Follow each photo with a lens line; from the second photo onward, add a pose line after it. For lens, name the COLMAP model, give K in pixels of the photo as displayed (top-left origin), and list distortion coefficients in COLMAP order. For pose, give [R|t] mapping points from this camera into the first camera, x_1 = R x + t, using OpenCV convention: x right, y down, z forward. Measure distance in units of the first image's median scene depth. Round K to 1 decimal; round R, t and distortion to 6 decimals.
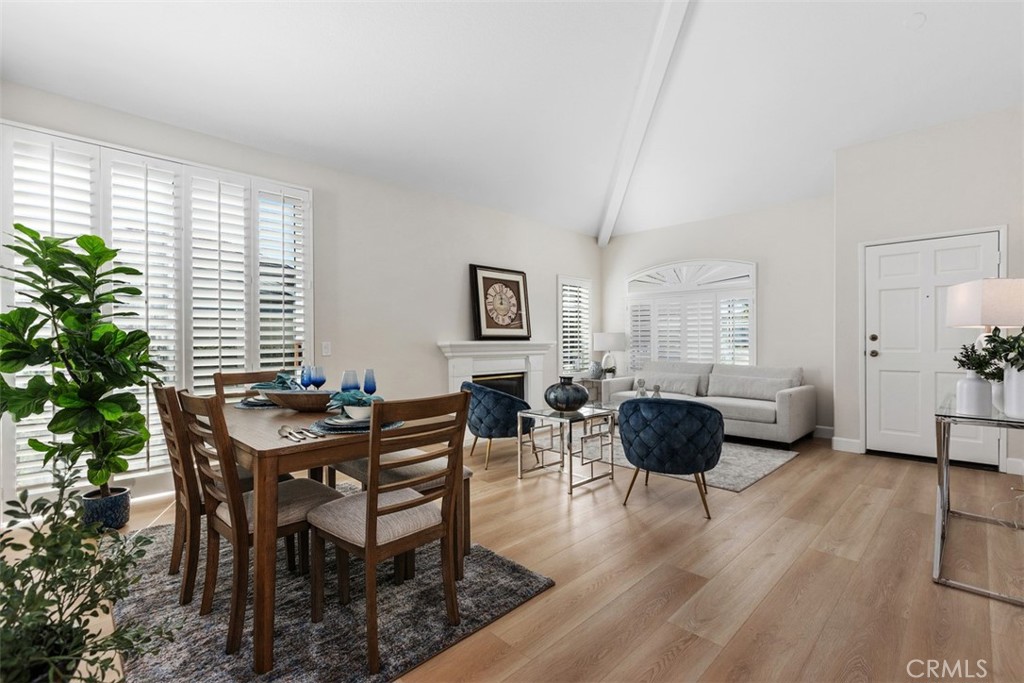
lens RADIAL K [[455.2, 0, 513.6], [0, 455.2, 343.1], [0, 0, 1]] dist [-0.002278, -0.001407]
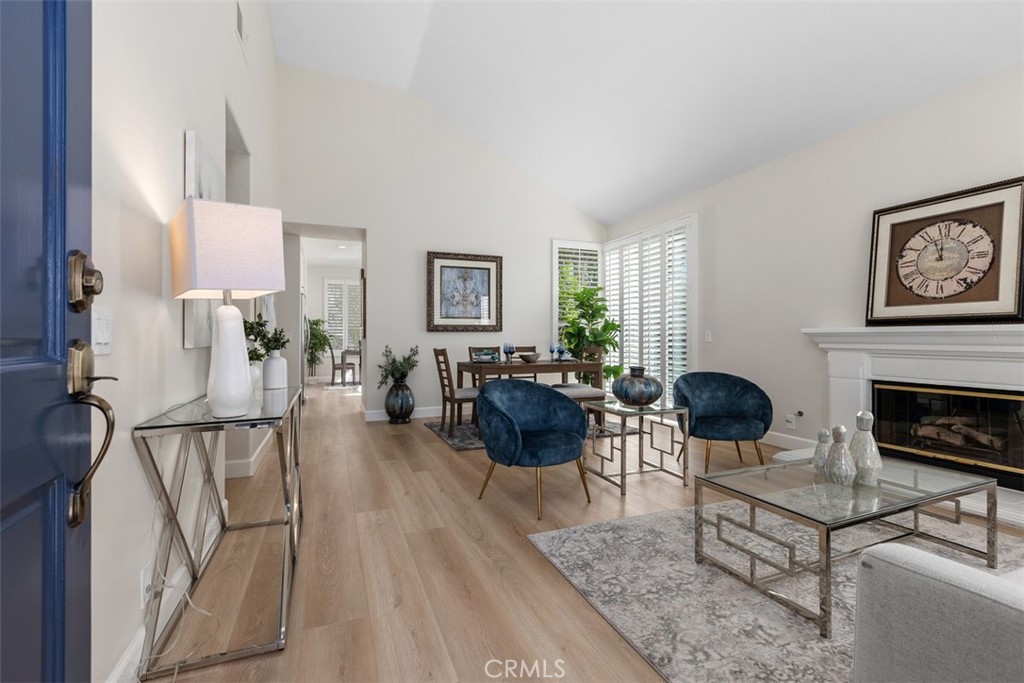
lens RADIAL K [[455.2, 0, 519.9], [0, 455.2, 336.1], [0, 0, 1]] dist [-0.002278, -0.001407]
pose [[-0.371694, 0.005818, -0.928337, 0.697207], [0.000687, 0.999982, 0.005993, 0.003836], [0.928355, 0.001590, -0.371691, 0.752563]]
